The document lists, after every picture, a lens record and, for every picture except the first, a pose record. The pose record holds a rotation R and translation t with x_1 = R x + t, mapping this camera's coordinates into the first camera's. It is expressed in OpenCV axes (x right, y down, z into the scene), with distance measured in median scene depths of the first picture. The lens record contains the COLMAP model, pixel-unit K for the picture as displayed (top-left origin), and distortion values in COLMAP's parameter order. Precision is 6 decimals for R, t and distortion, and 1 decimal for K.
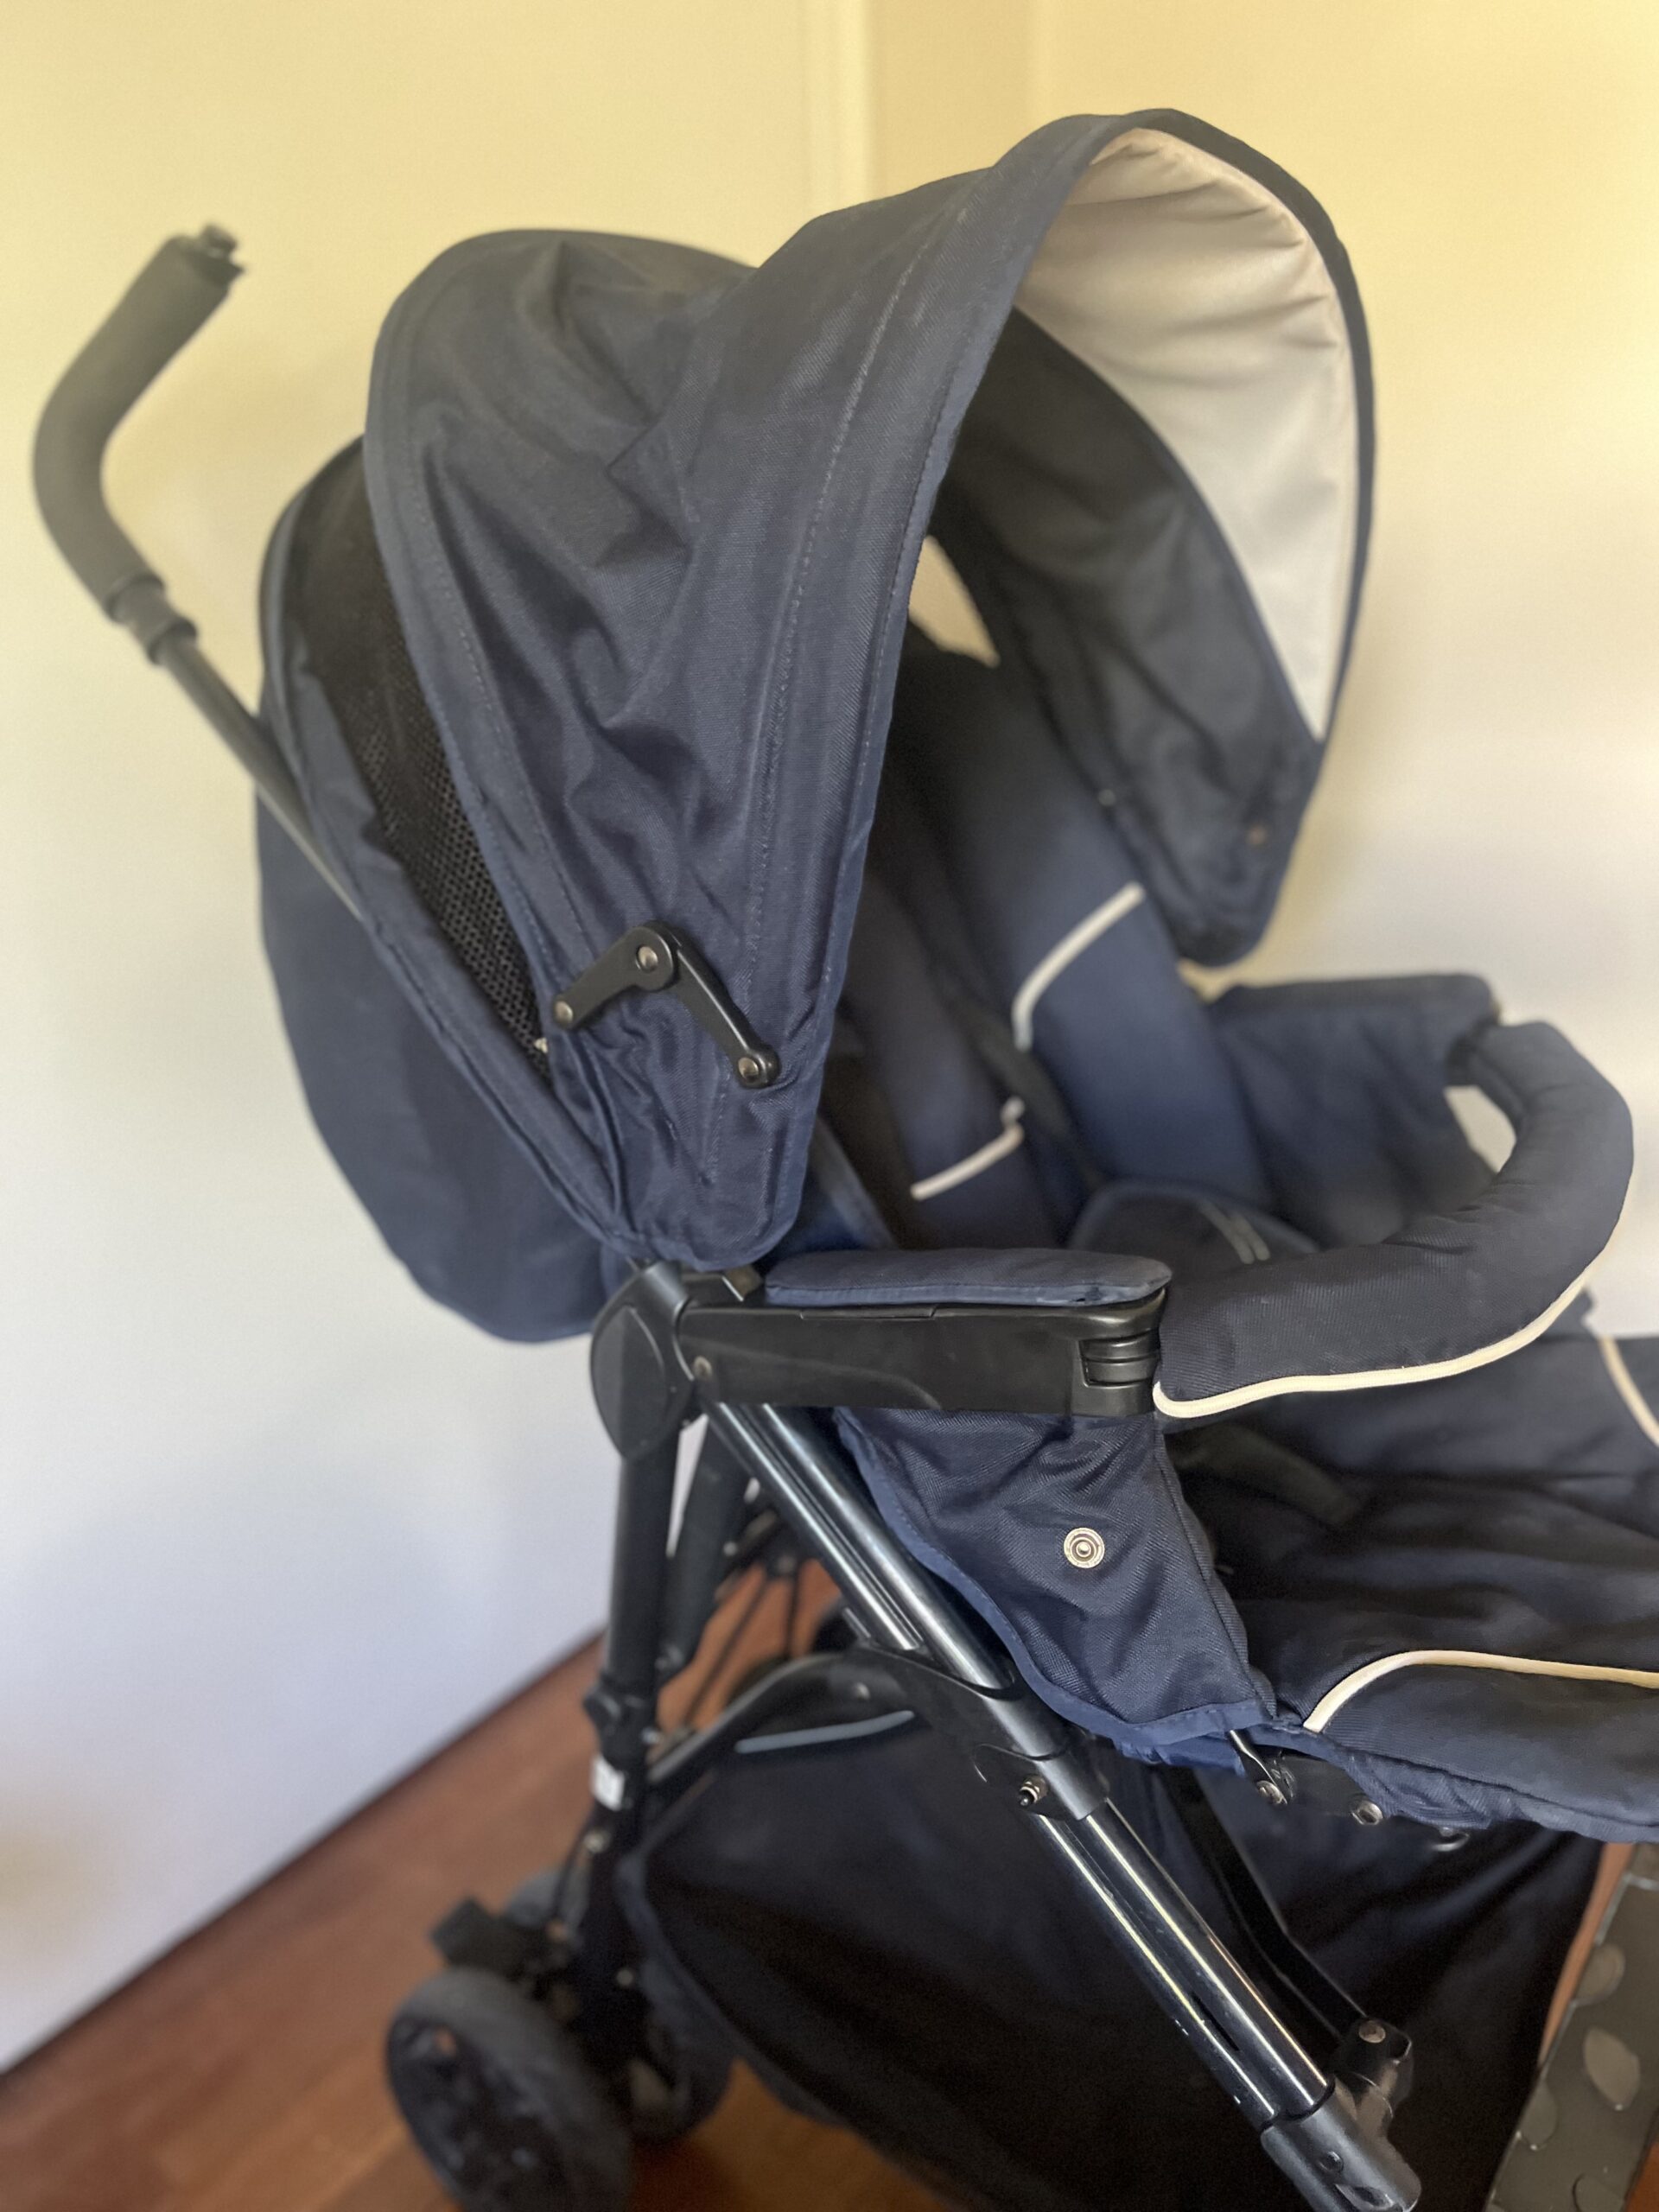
lens RADIAL K [[1660.2, 0, 829.5], [0, 1660.2, 1106.0], [0, 0, 1]] dist [0.071469, -0.119151]
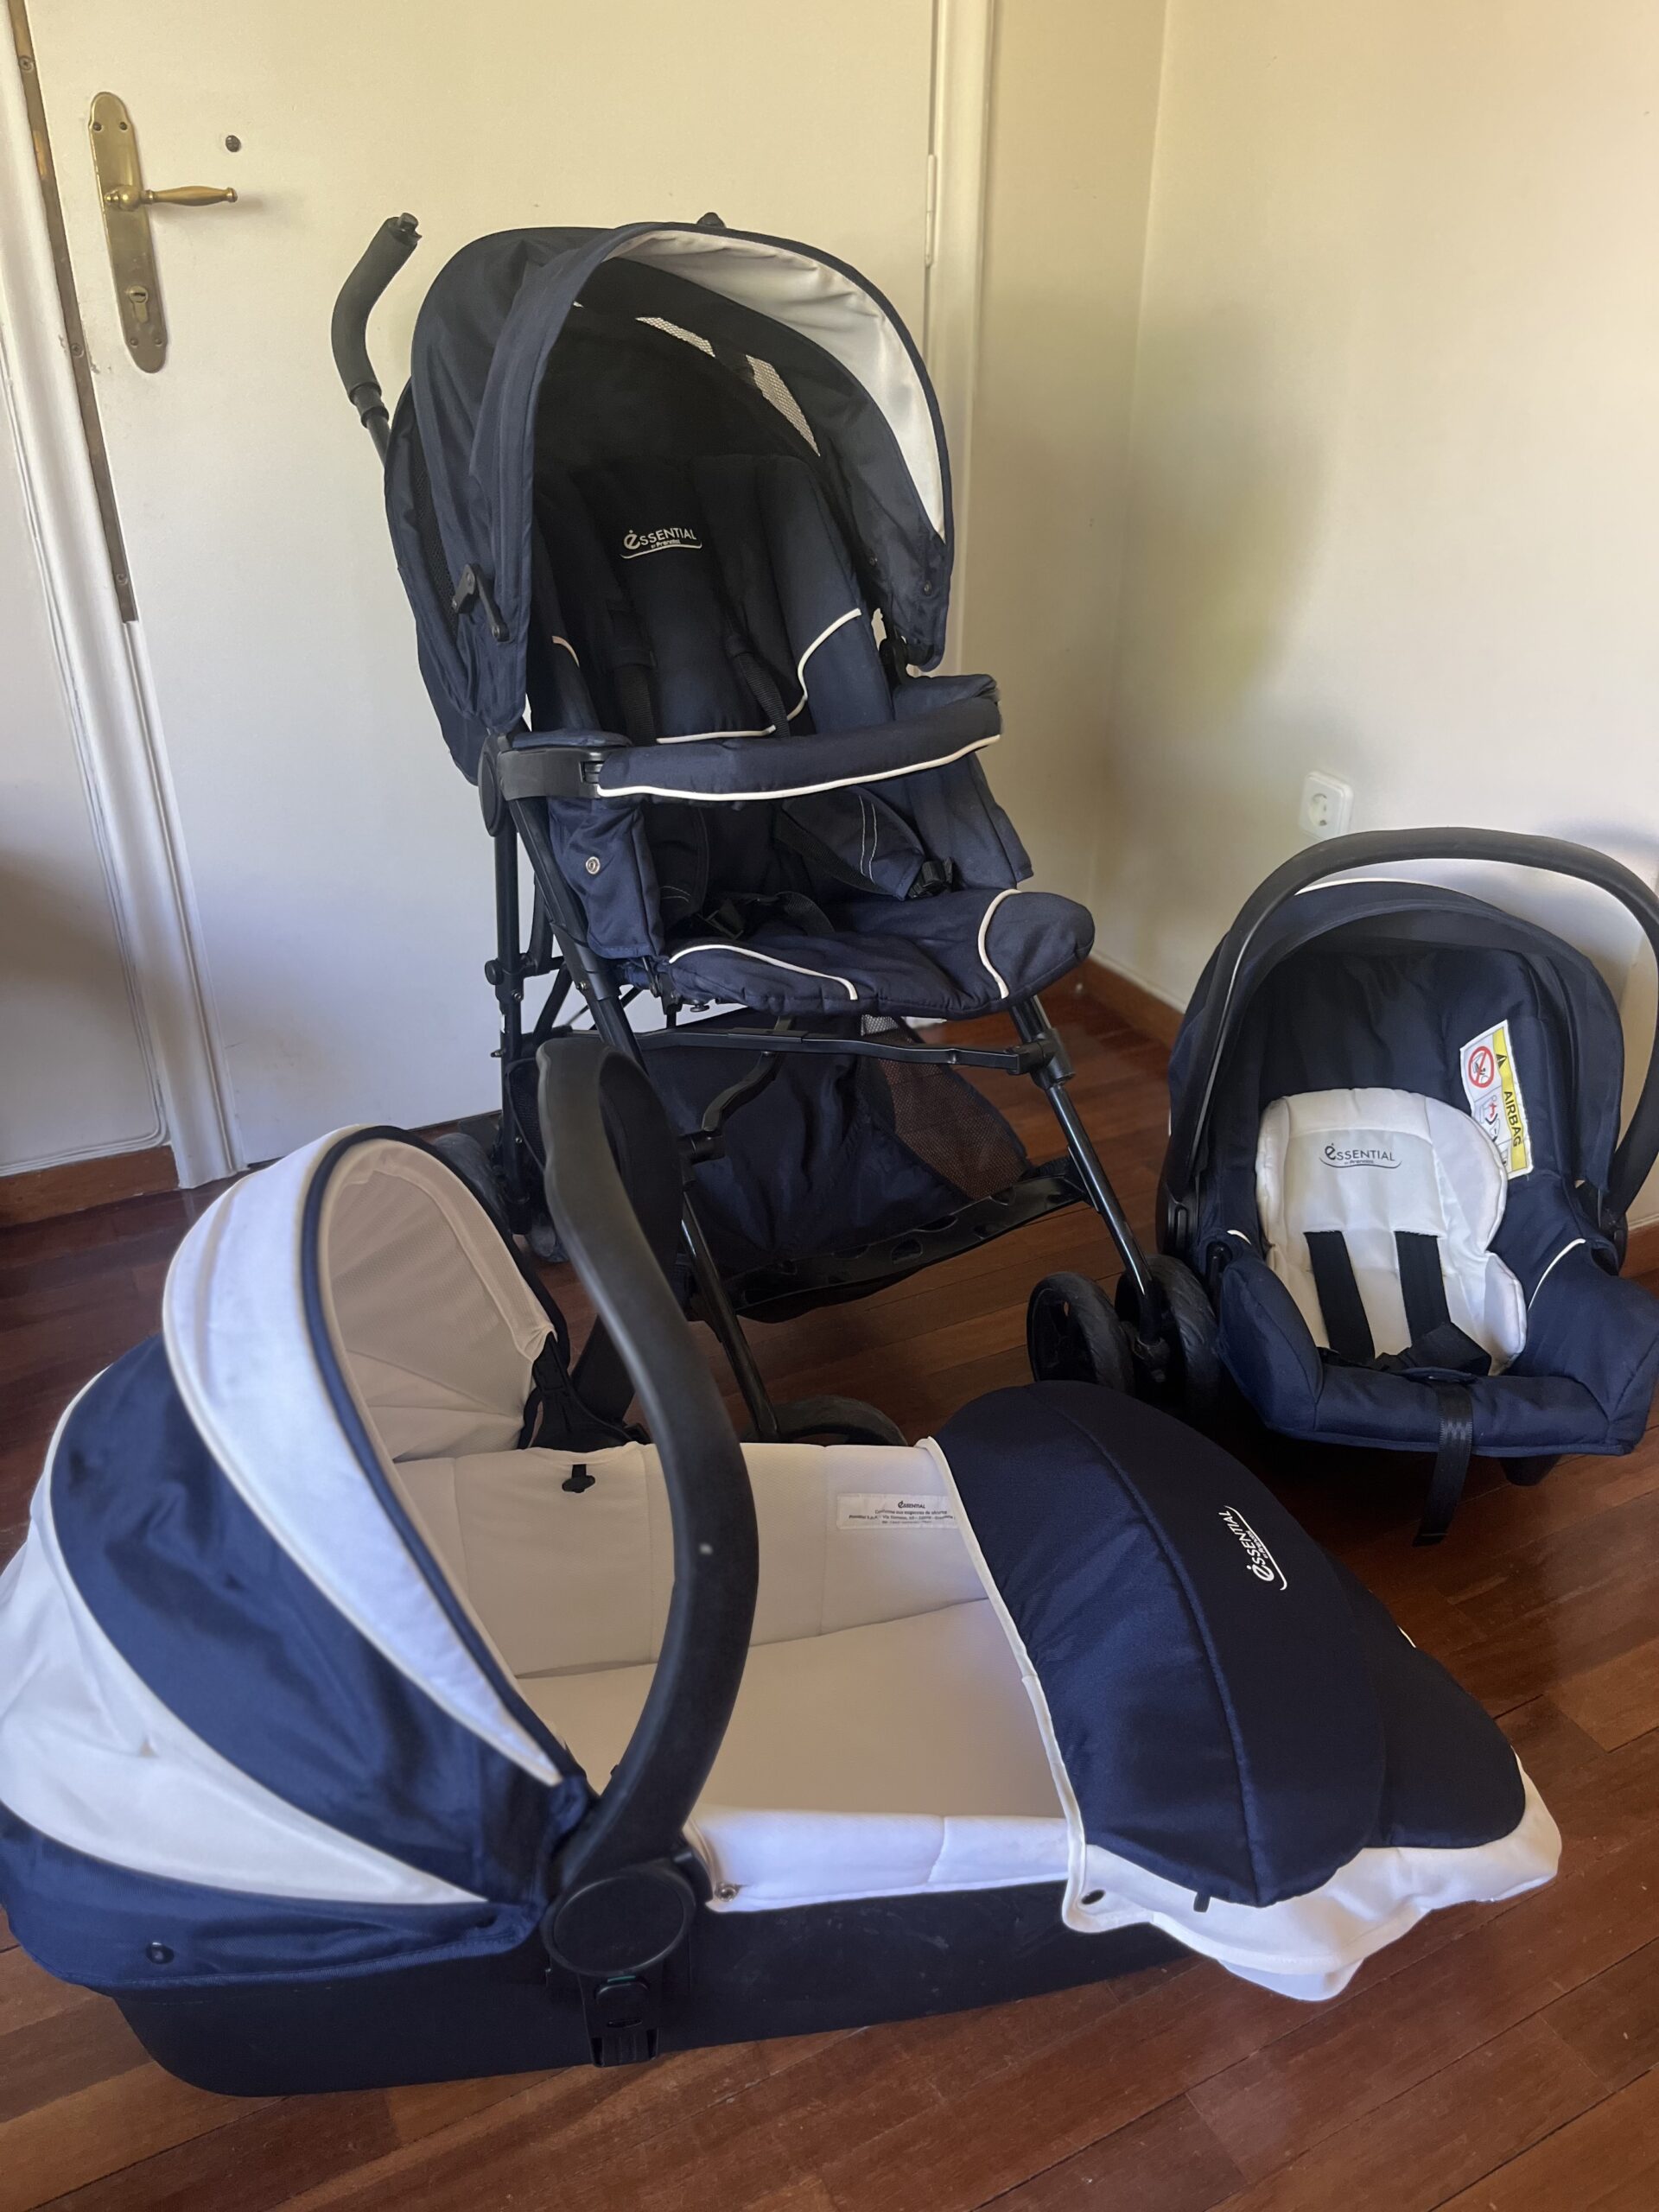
lens RADIAL K [[1601.7, 0, 819.8], [0, 1601.7, 1112.0], [0, 0, 1]] dist [-0.002181, 0.000472]
pose [[0.924184, 0.226704, -0.307389, 1.084807], [-0.184720, 0.969712, 0.159806, 0.167644], [0.334308, -0.090909, 0.938069, -0.900273]]
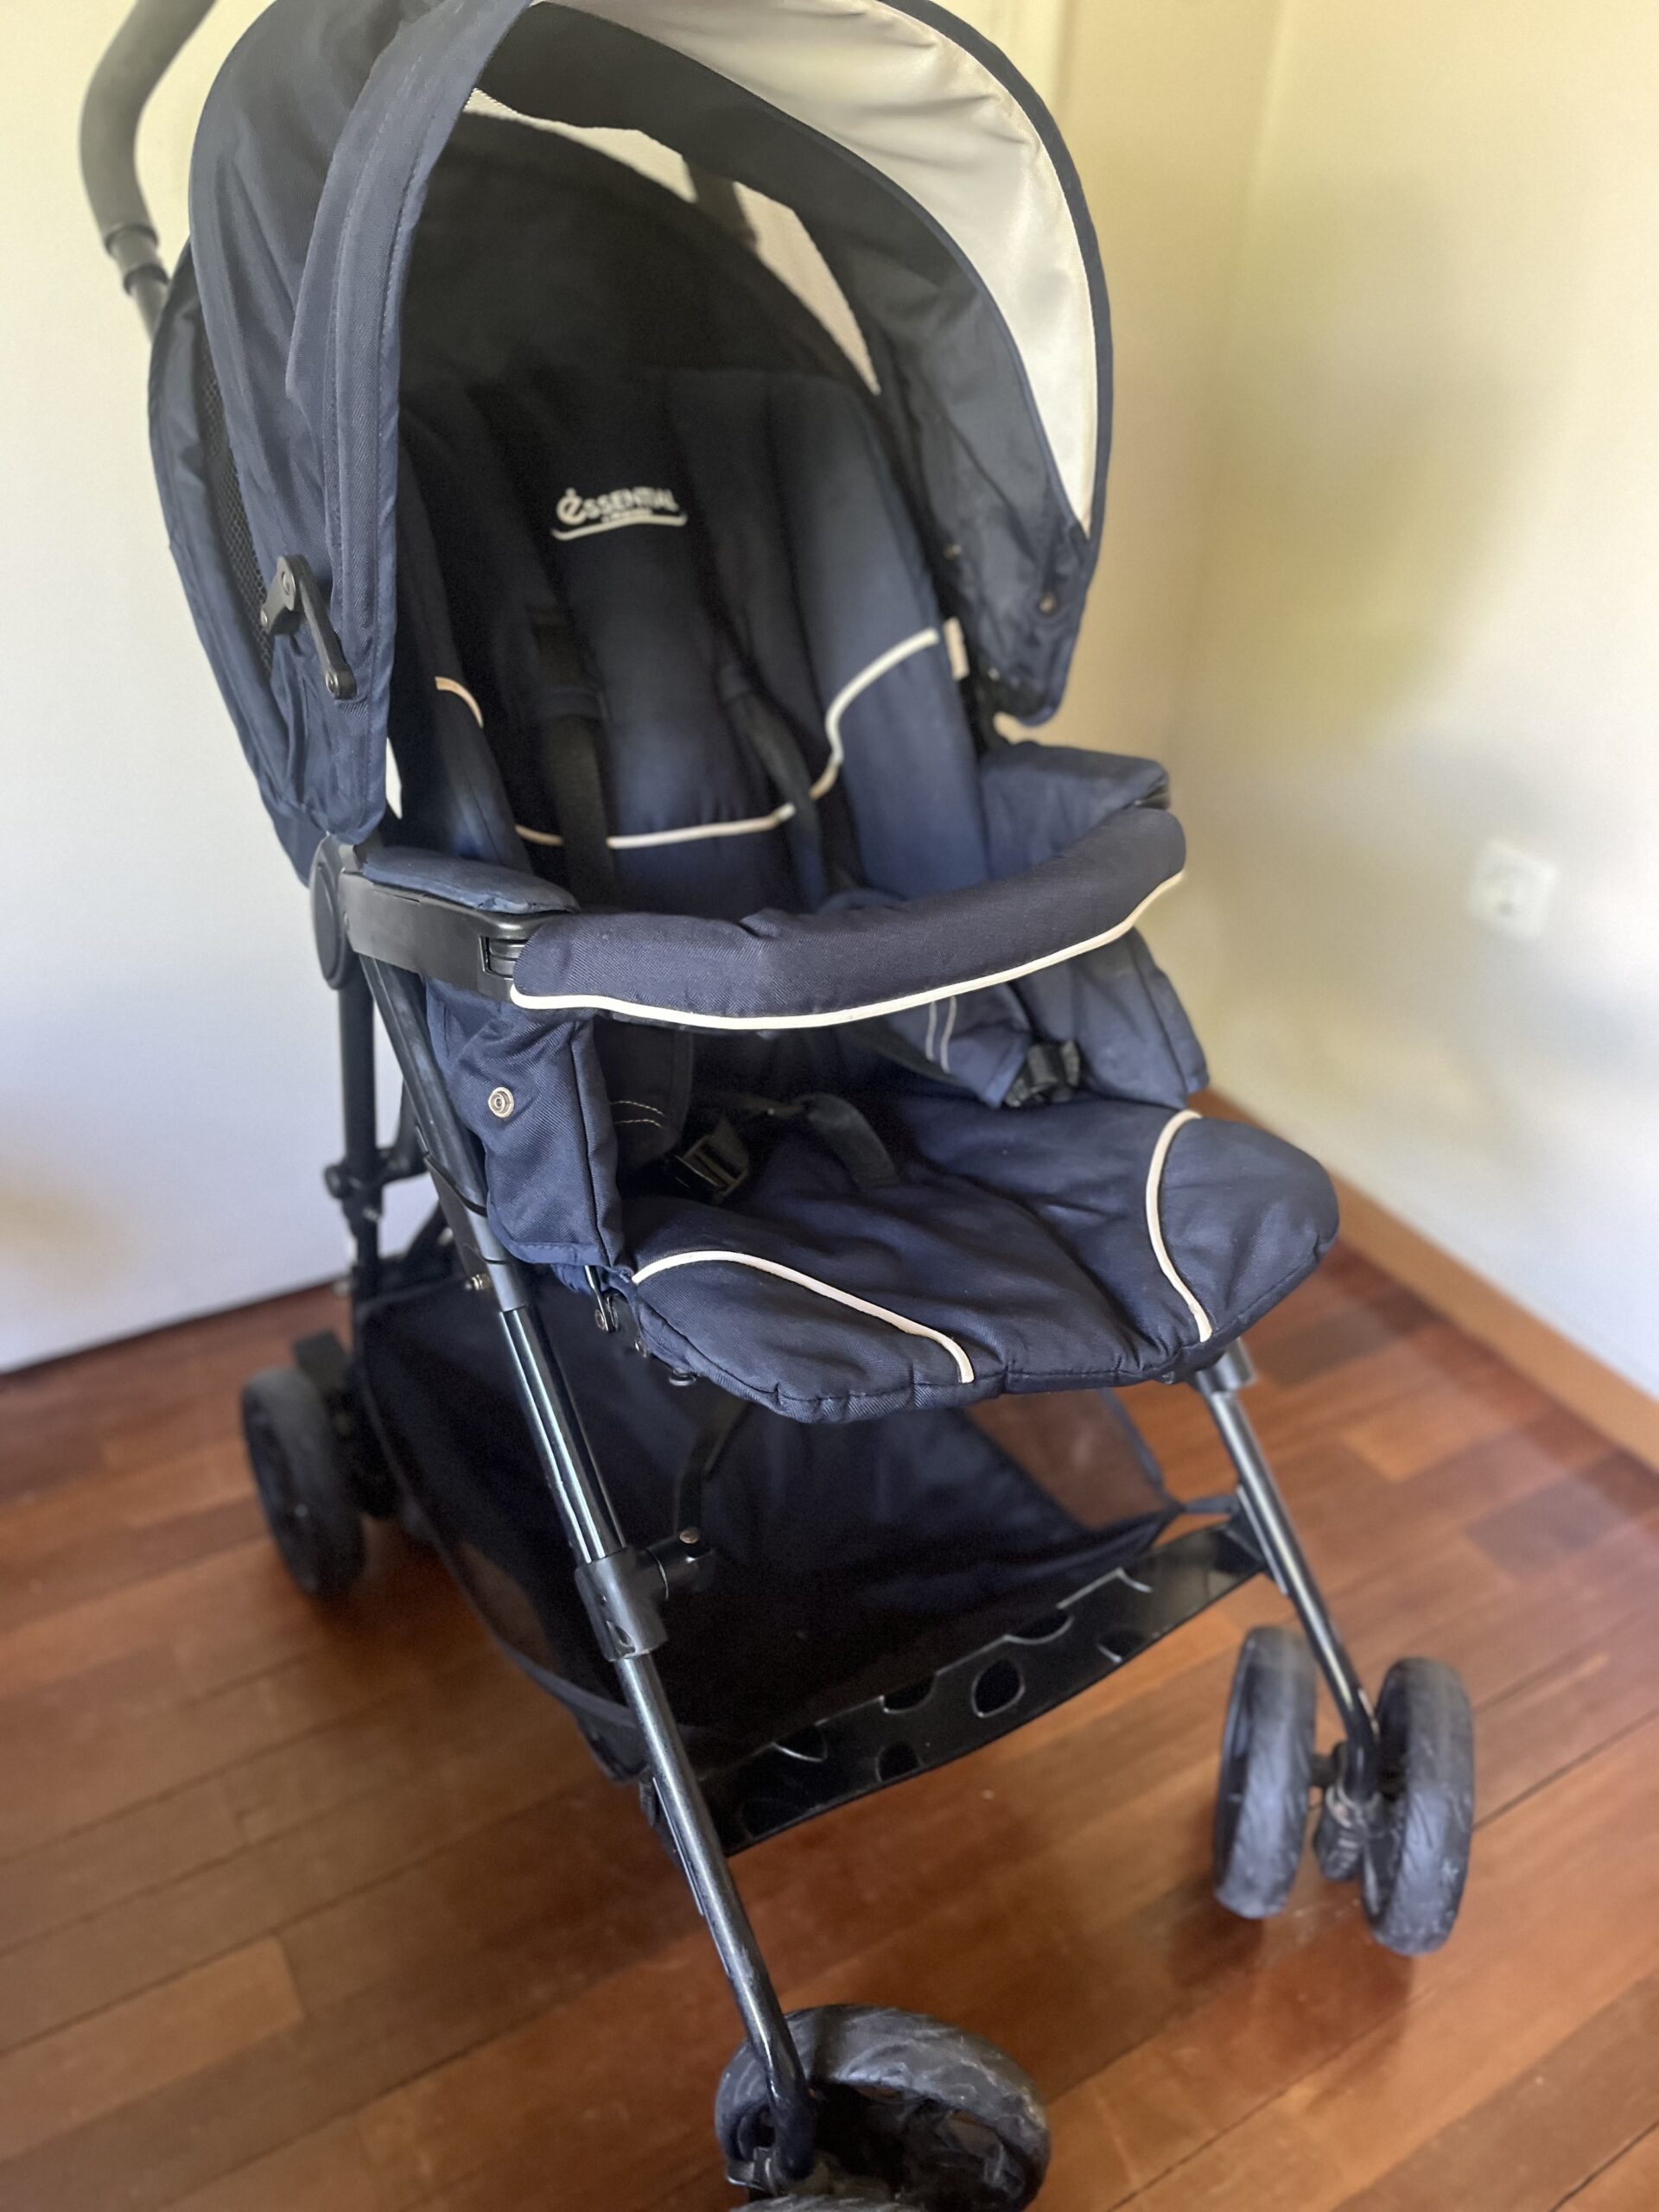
lens RADIAL K [[1658.7, 0, 829.5], [0, 1658.7, 1106.0], [0, 0, 1]] dist [0.001272, -0.004307]
pose [[0.936127, 0.257618, -0.239371, 0.639390], [-0.215711, 0.958248, 0.187696, -0.029289], [0.277731, -0.124072, 0.952613, -0.149618]]
